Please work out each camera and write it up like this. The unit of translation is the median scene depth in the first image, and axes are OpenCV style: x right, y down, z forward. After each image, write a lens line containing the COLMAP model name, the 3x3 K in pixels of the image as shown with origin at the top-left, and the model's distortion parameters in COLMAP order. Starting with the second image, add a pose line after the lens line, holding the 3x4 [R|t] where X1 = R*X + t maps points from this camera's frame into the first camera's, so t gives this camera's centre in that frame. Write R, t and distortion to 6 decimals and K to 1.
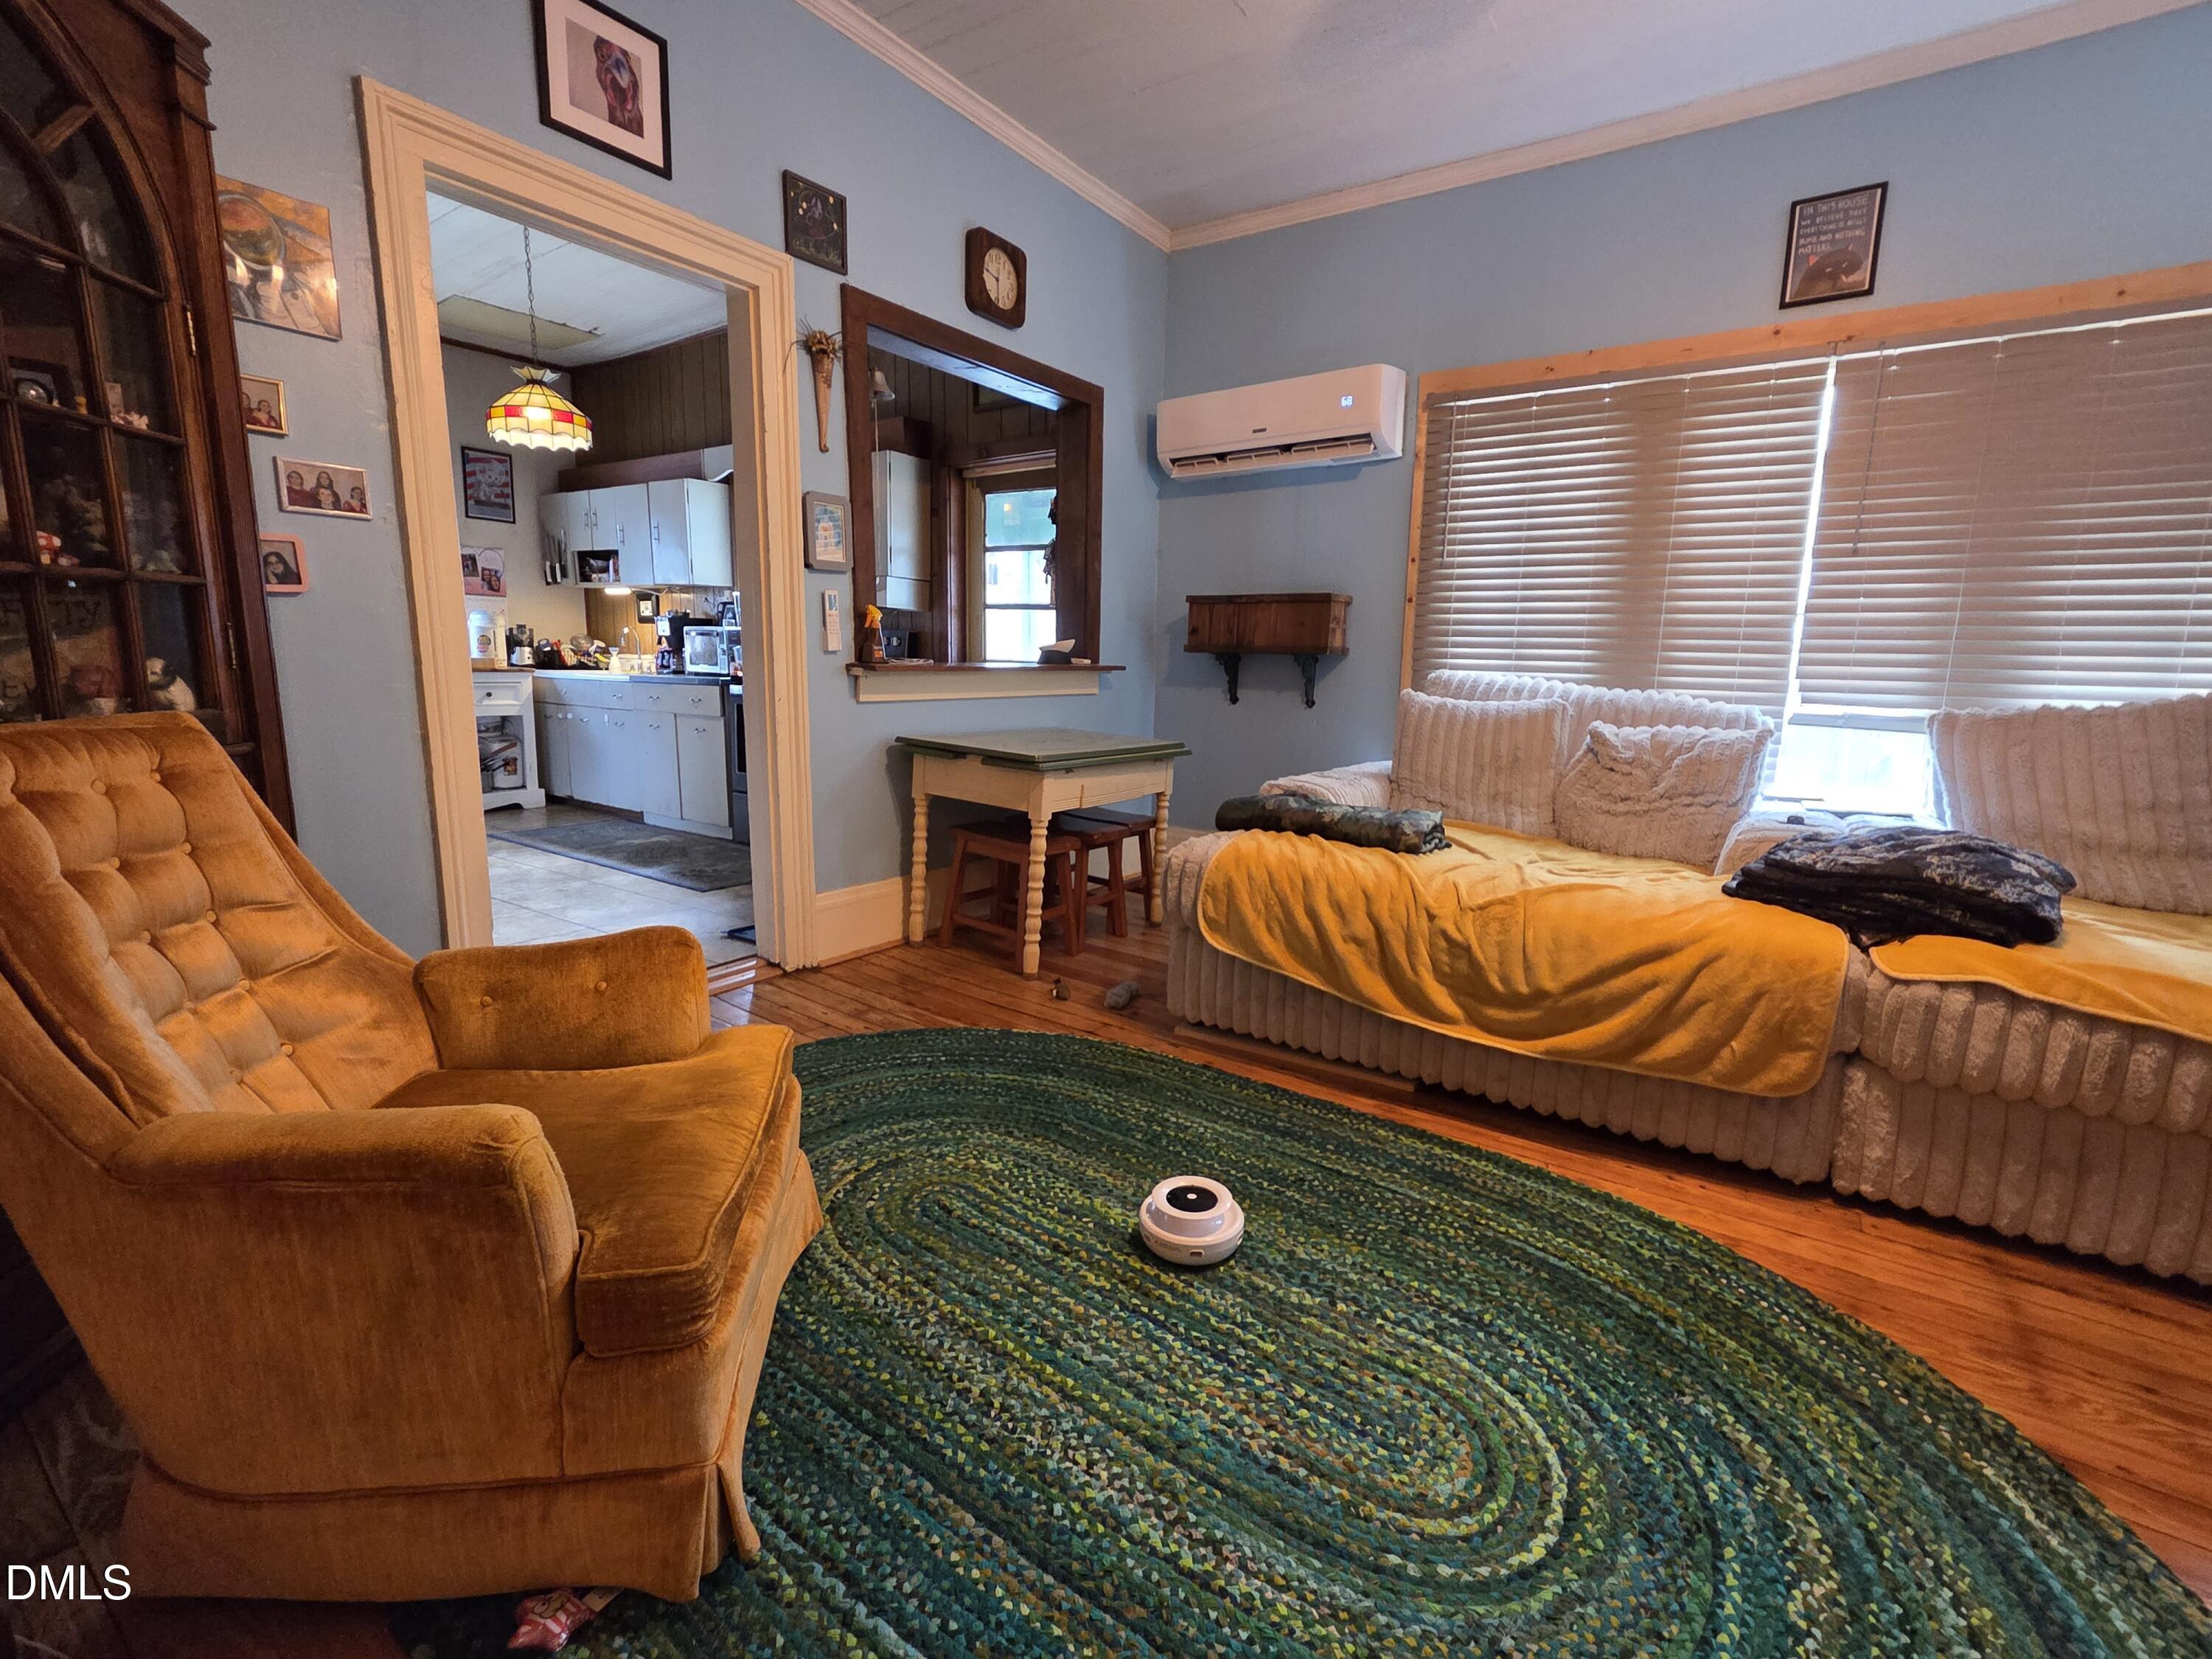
lens RADIAL K [[962.9, 0, 1121.0], [0, 962.9, 816.9], [0, 0, 1]] dist [0.000423, 0.000190]
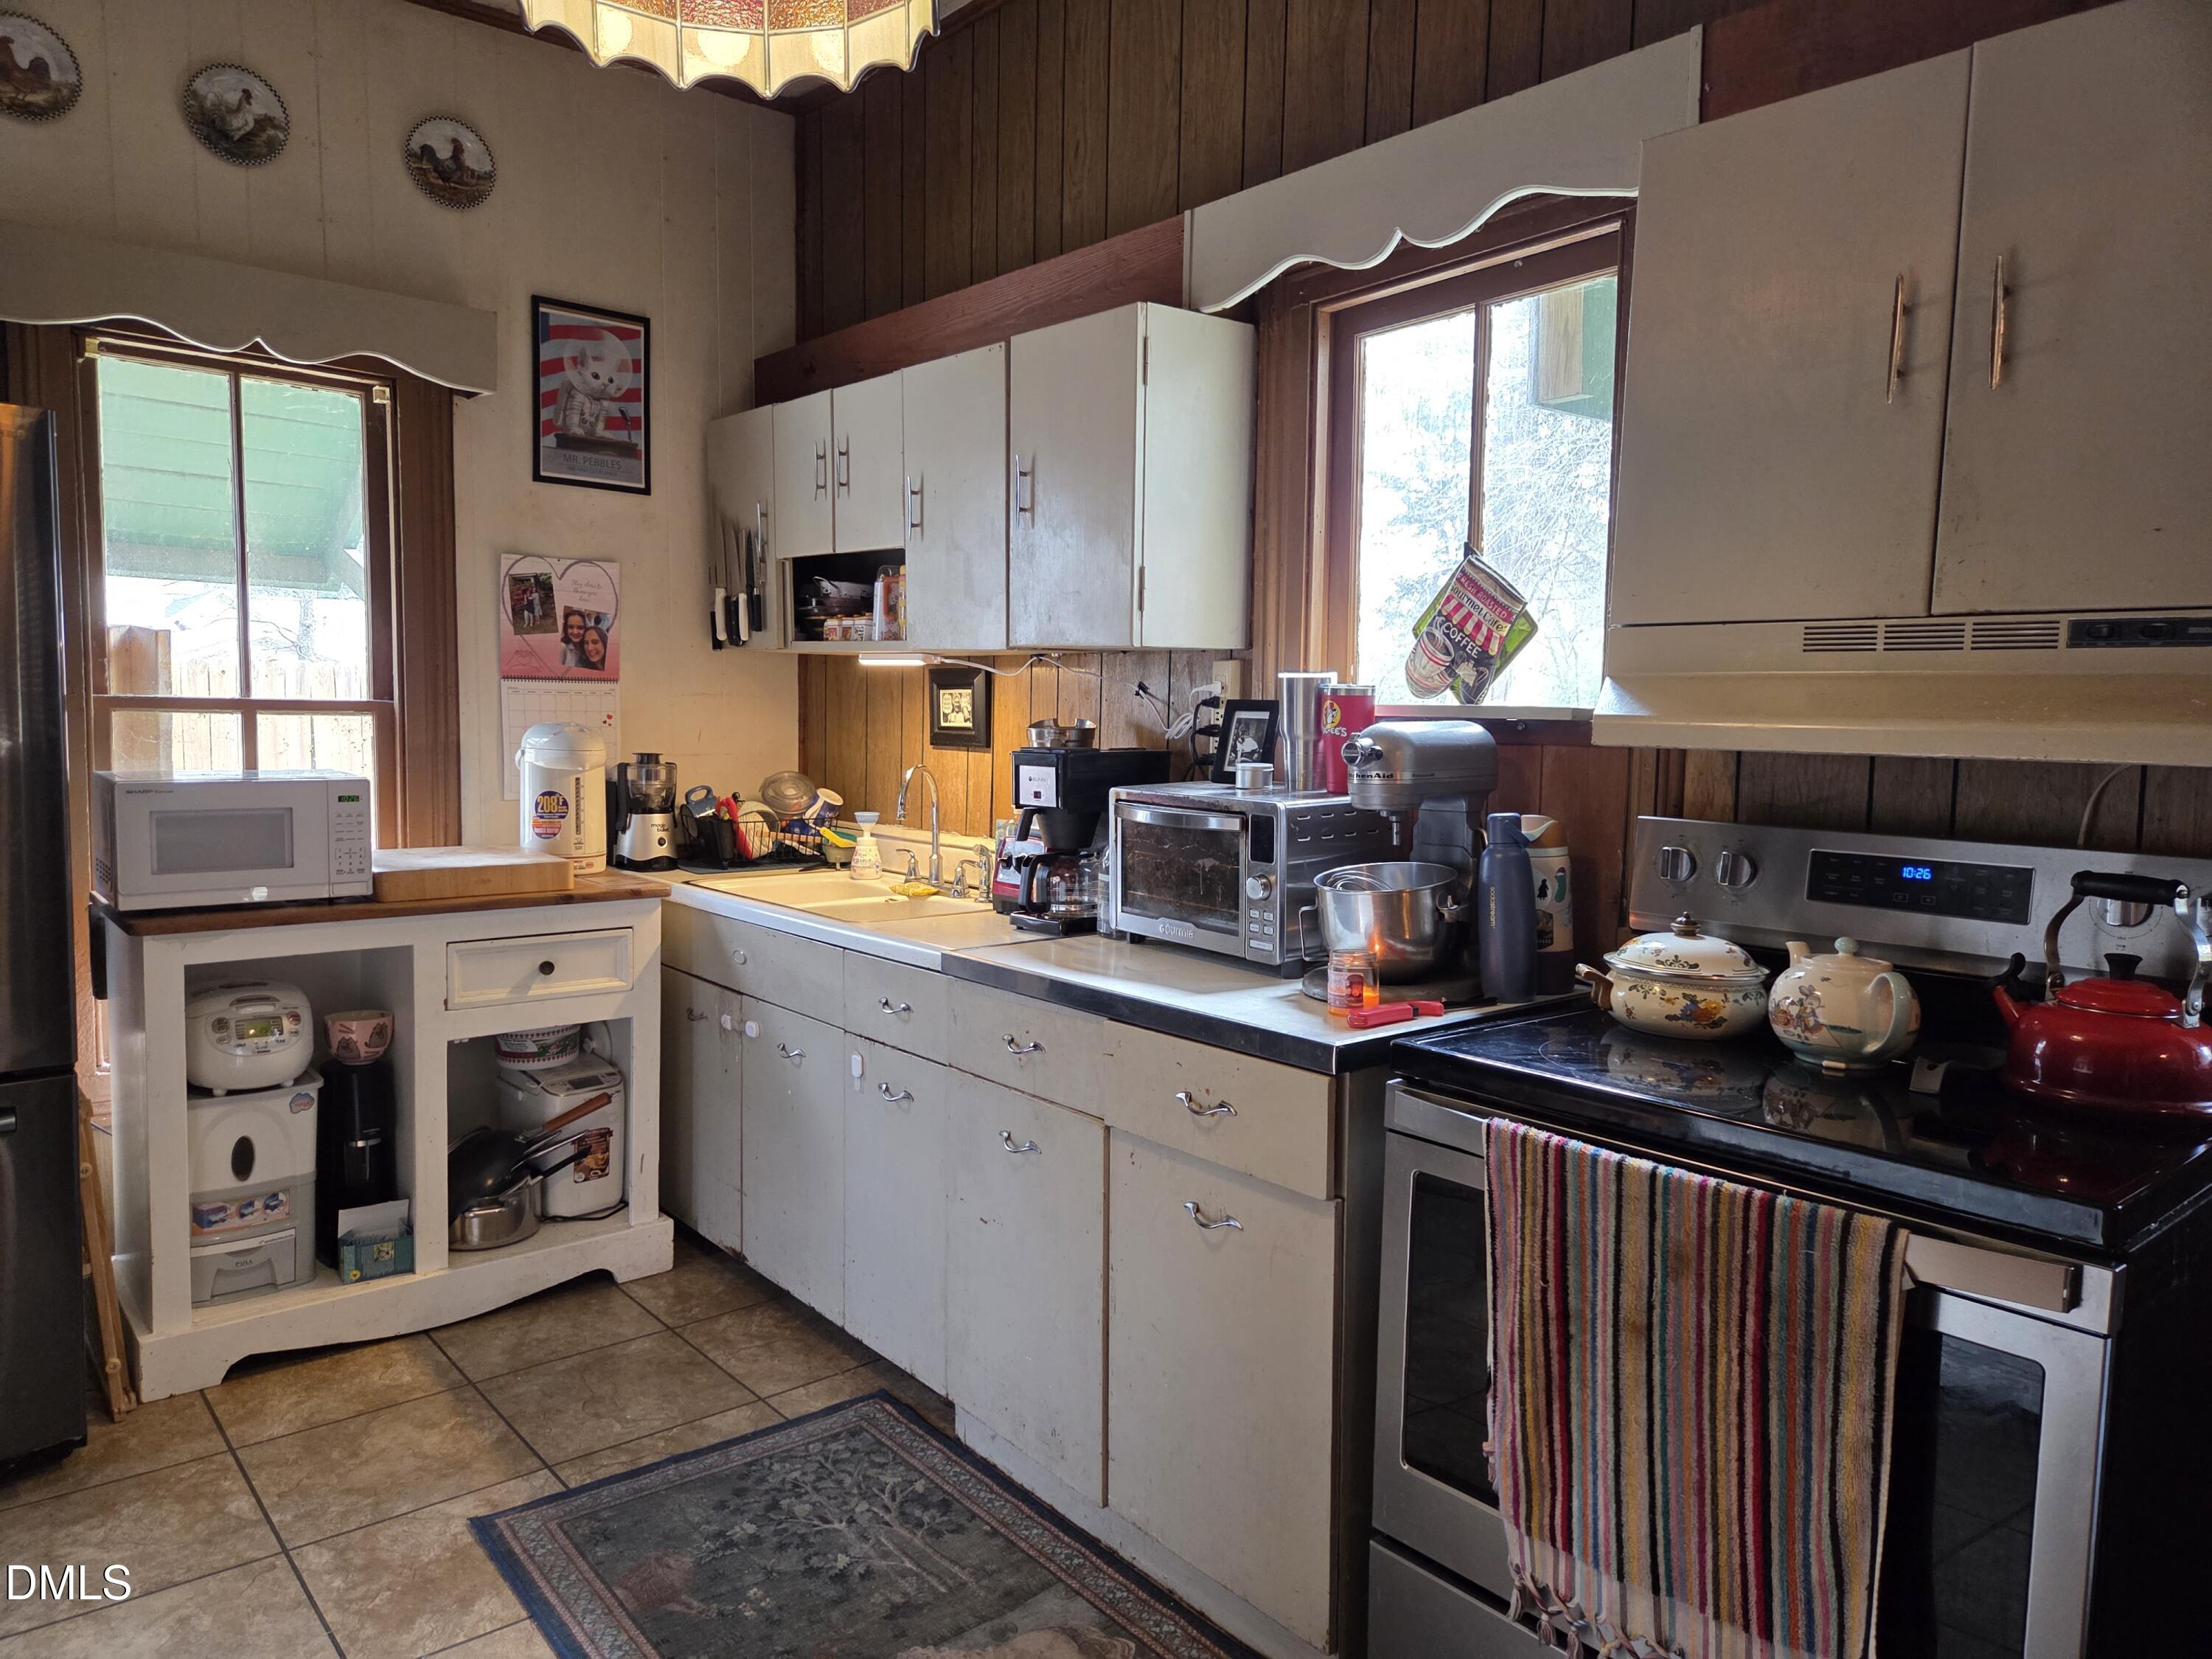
lens RADIAL K [[1503.5, 0, 1103.5], [0, 1503.5, 828.7], [0, 0, 1]] dist [0.049459, -0.000172]
pose [[0.961119, 0.011889, -0.275878, -0.293375], [-0.035822, 0.995999, -0.081875, -0.131409], [0.273800, 0.088574, 0.957699, 0.494878]]
